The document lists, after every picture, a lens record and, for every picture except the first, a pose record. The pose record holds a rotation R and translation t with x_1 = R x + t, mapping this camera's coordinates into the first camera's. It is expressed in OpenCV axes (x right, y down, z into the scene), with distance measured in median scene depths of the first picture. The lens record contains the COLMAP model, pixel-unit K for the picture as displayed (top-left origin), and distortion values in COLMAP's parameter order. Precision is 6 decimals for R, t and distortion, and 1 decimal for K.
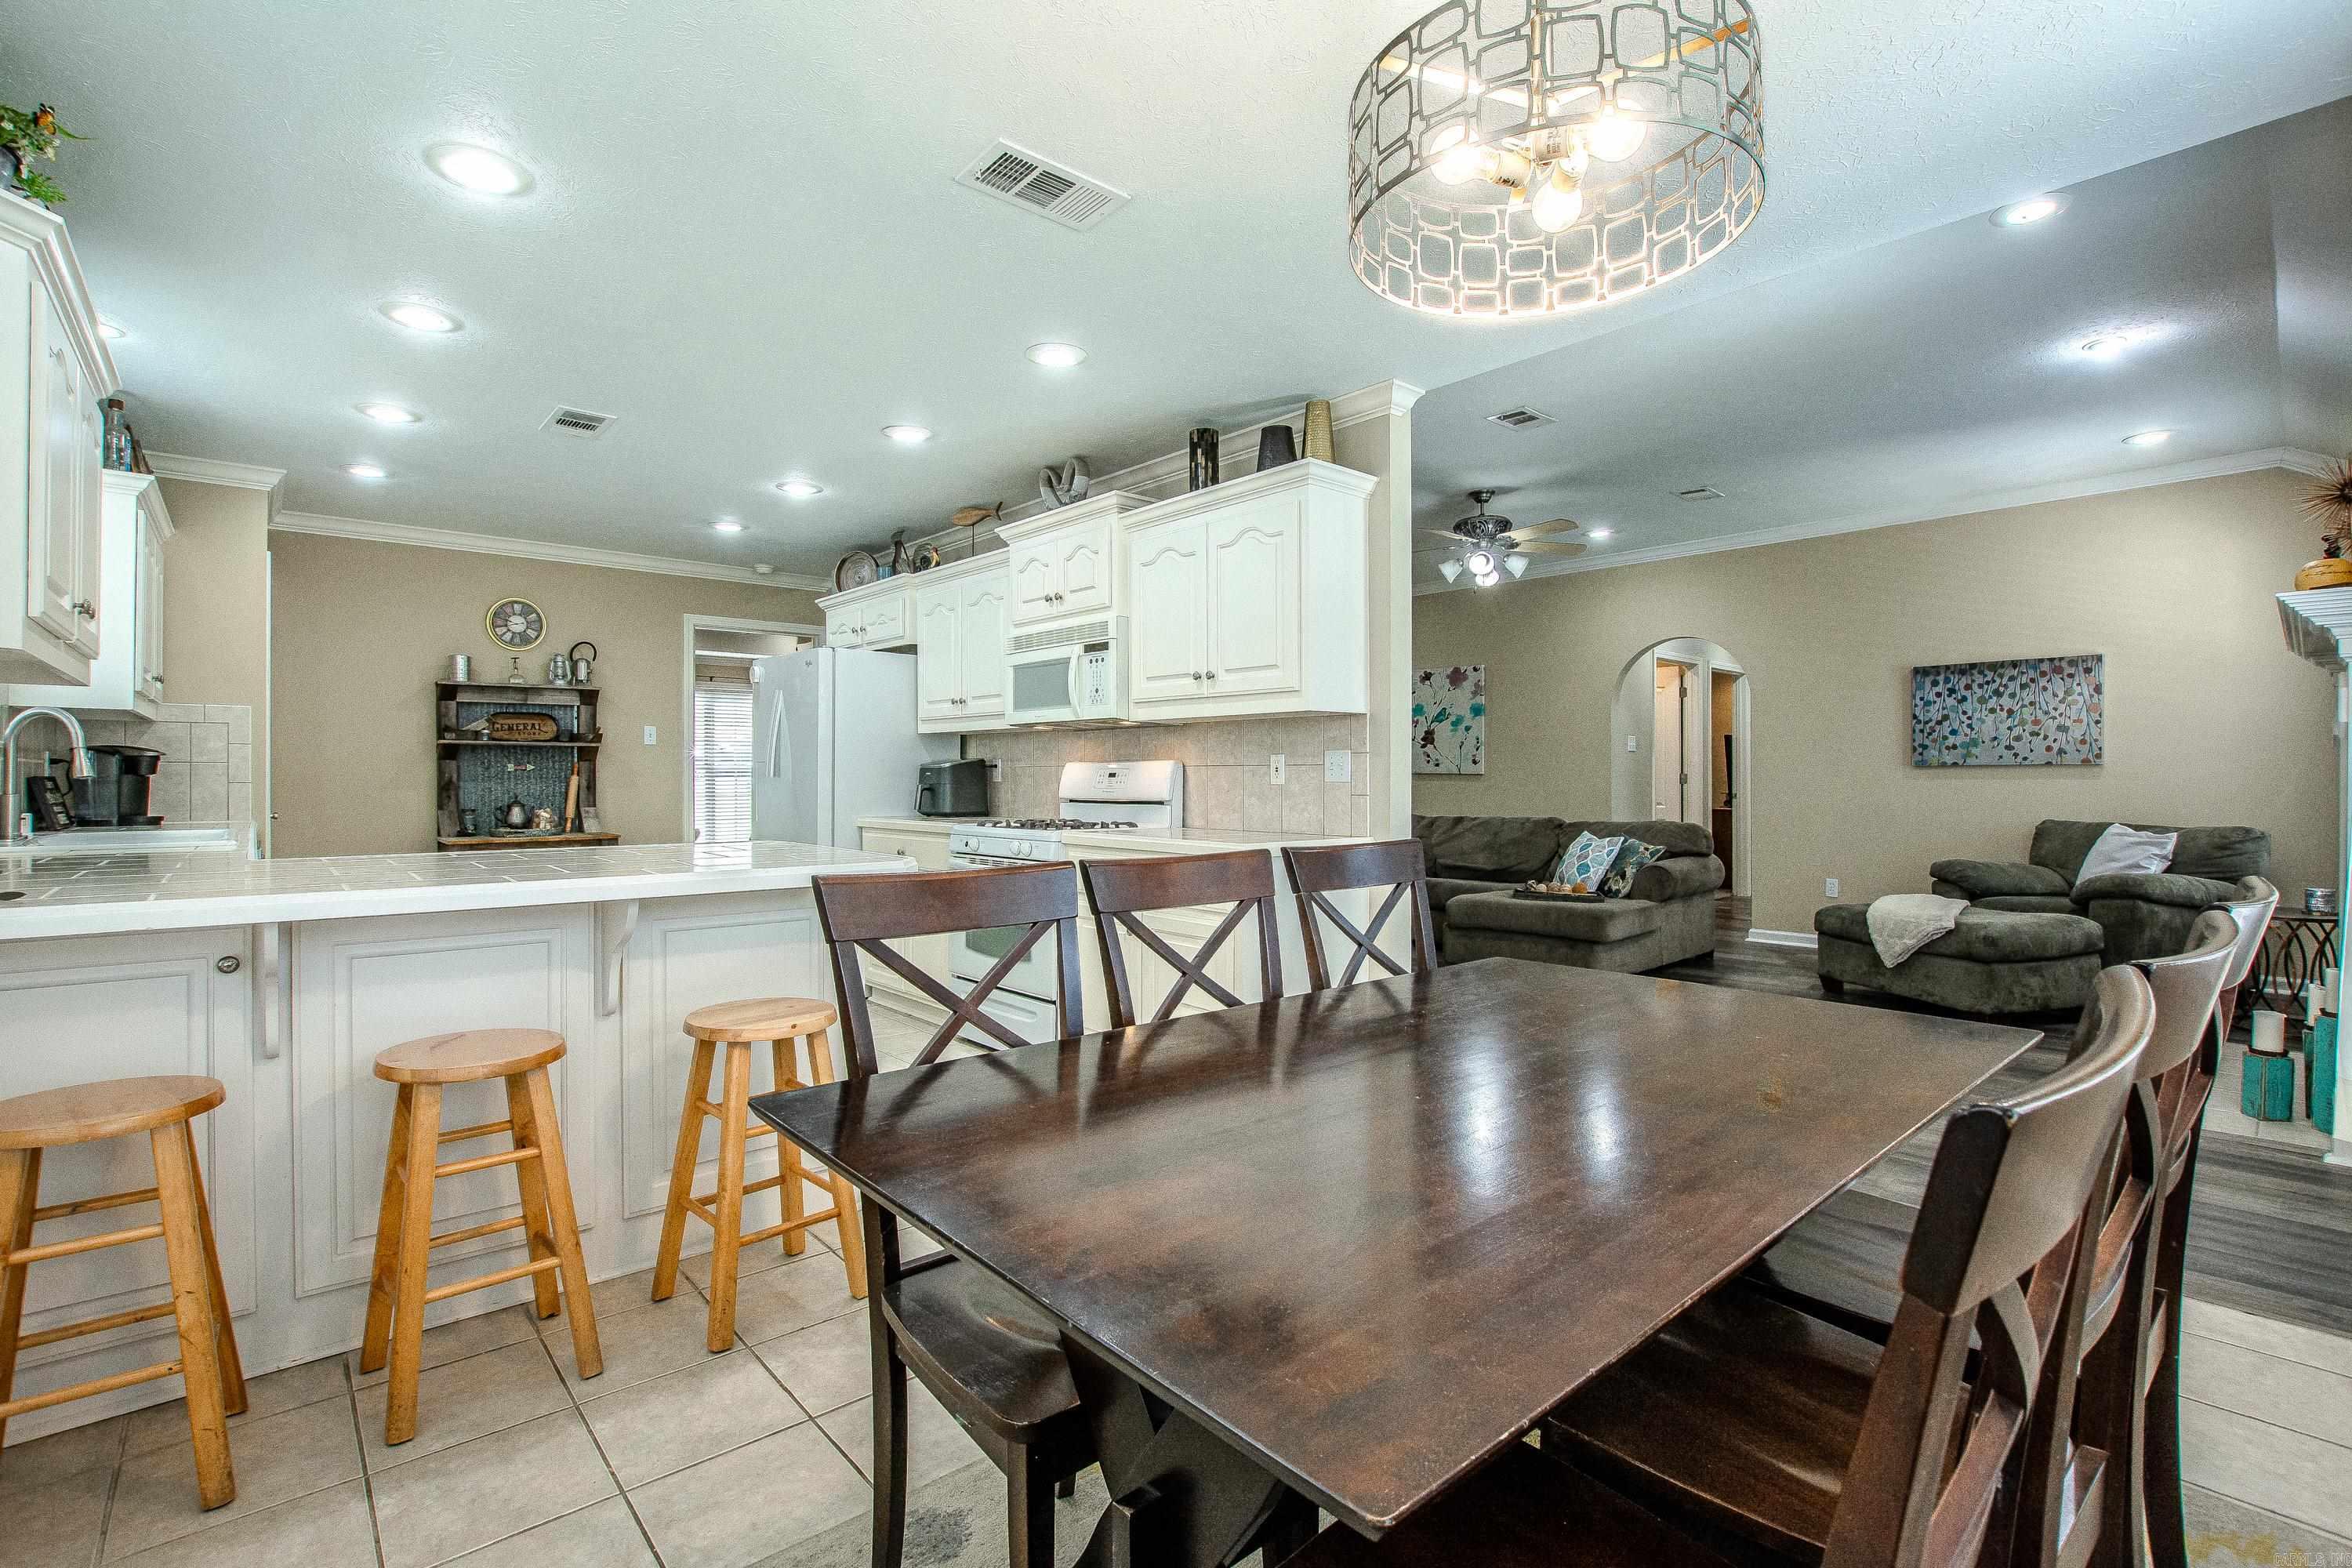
lens RADIAL K [[1056.9, 0, 1176.0], [0, 1056.9, 784.0], [0, 0, 1]] dist [-0.022075, 0.000935]
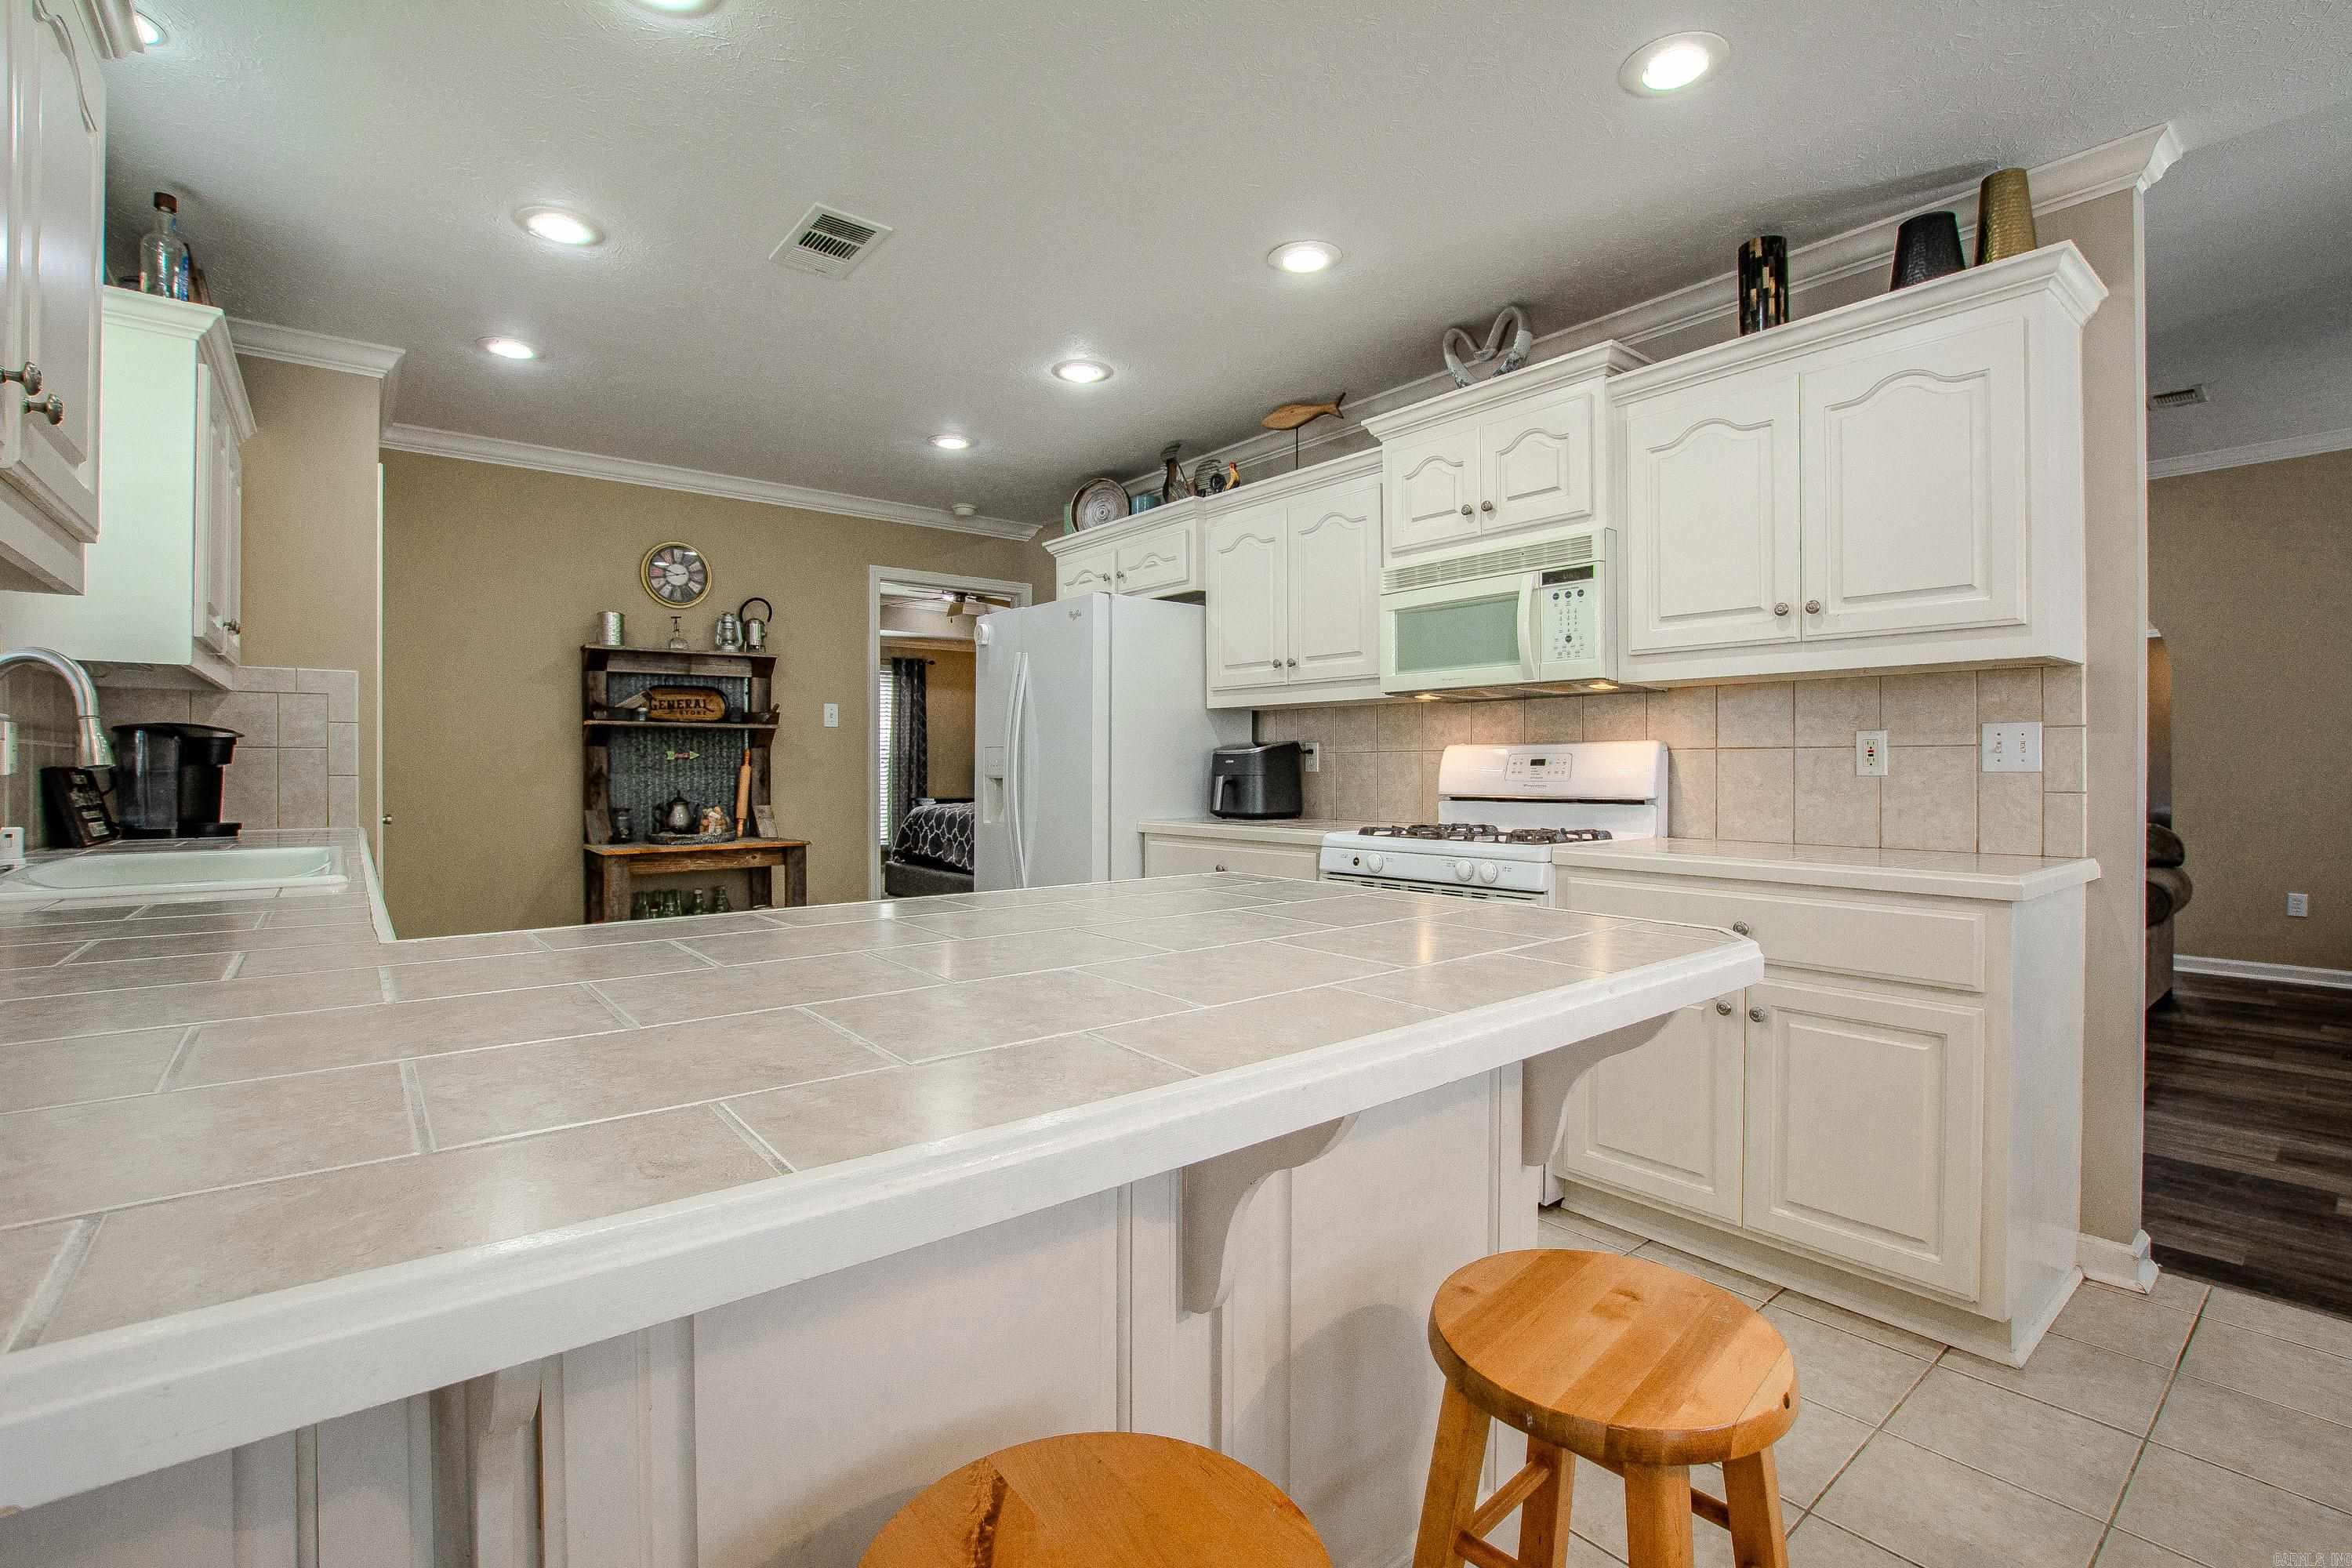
lens RADIAL K [[1086.3, 0, 1218.2], [0, 1086.3, 776.6], [0, 0, 1]] dist [-0.026282, 0.000691]
pose [[0.999132, -0.001566, -0.041625, -0.243315], [0.001659, 0.999996, 0.002200, -0.001062], [0.041621, -0.002267, 0.999131, 0.262468]]
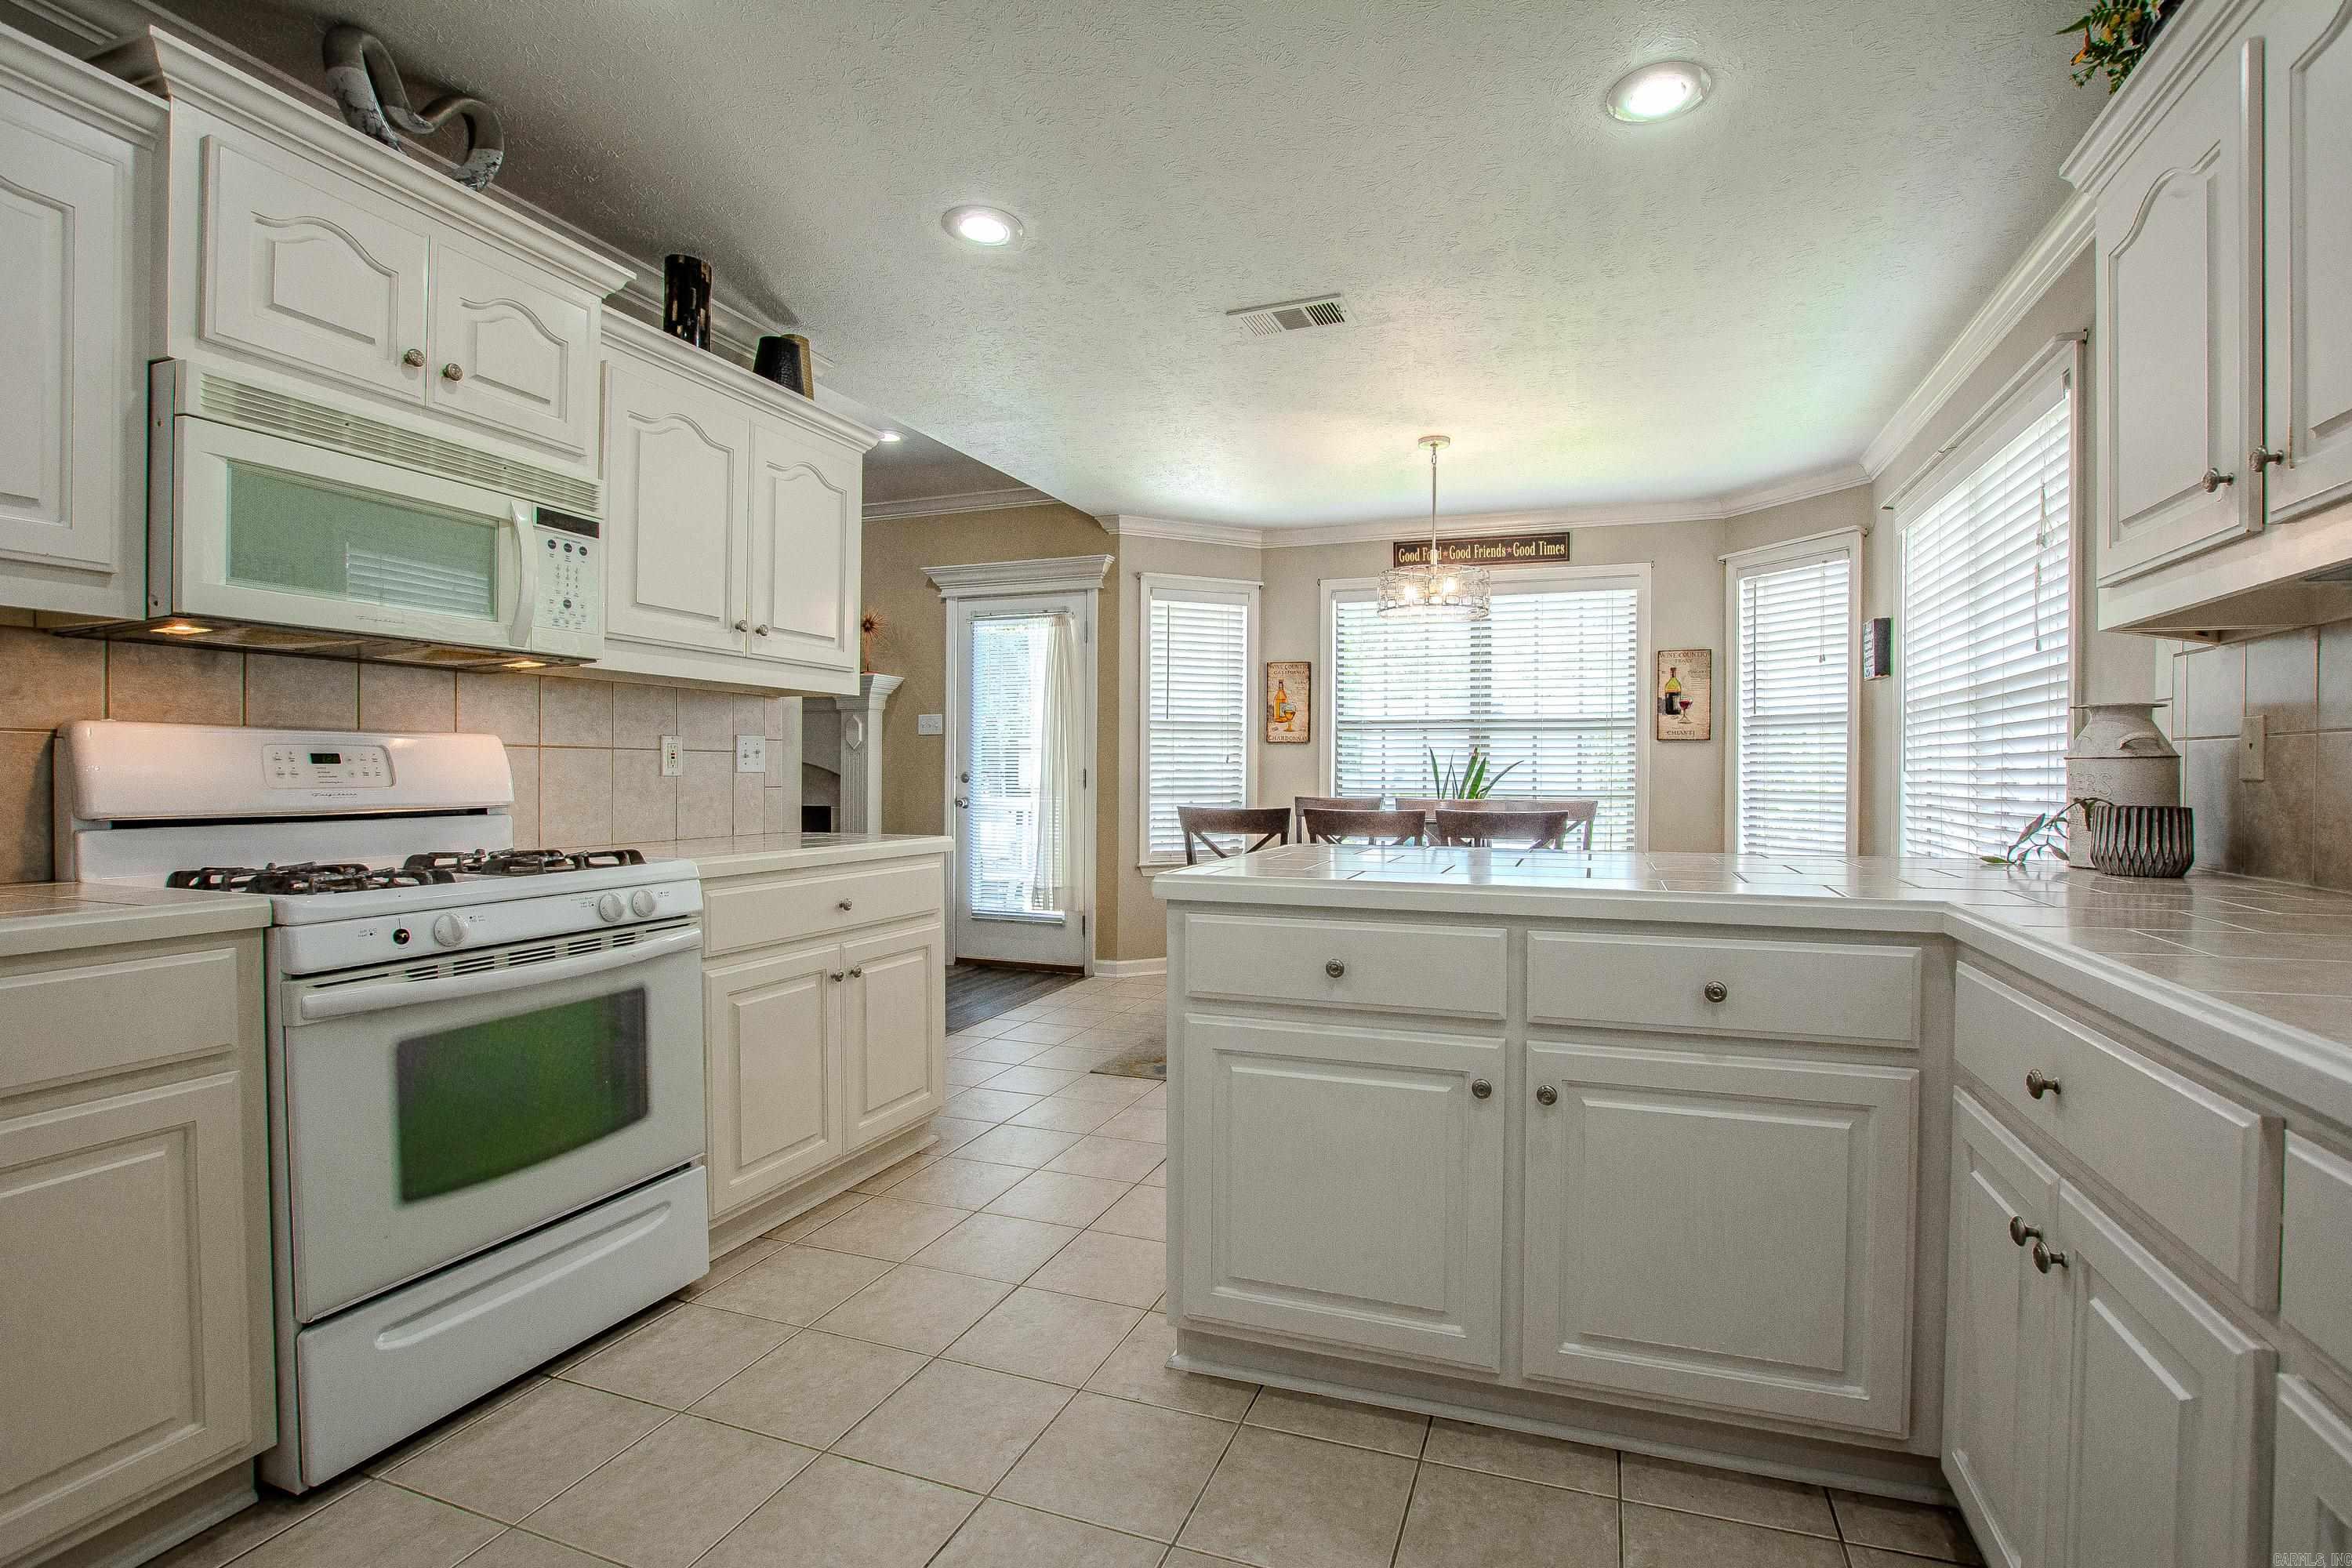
lens RADIAL K [[1140.8, 0, 1176.0], [0, 1140.8, 784.0], [0, 0, 1]] dist [-0.024925, 0.000445]
pose [[-0.471428, -0.011207, 0.881833, -0.652645], [0.001241, 0.999910, 0.013371, -0.003514], [-0.881904, 0.007398, -0.471371, 0.894833]]
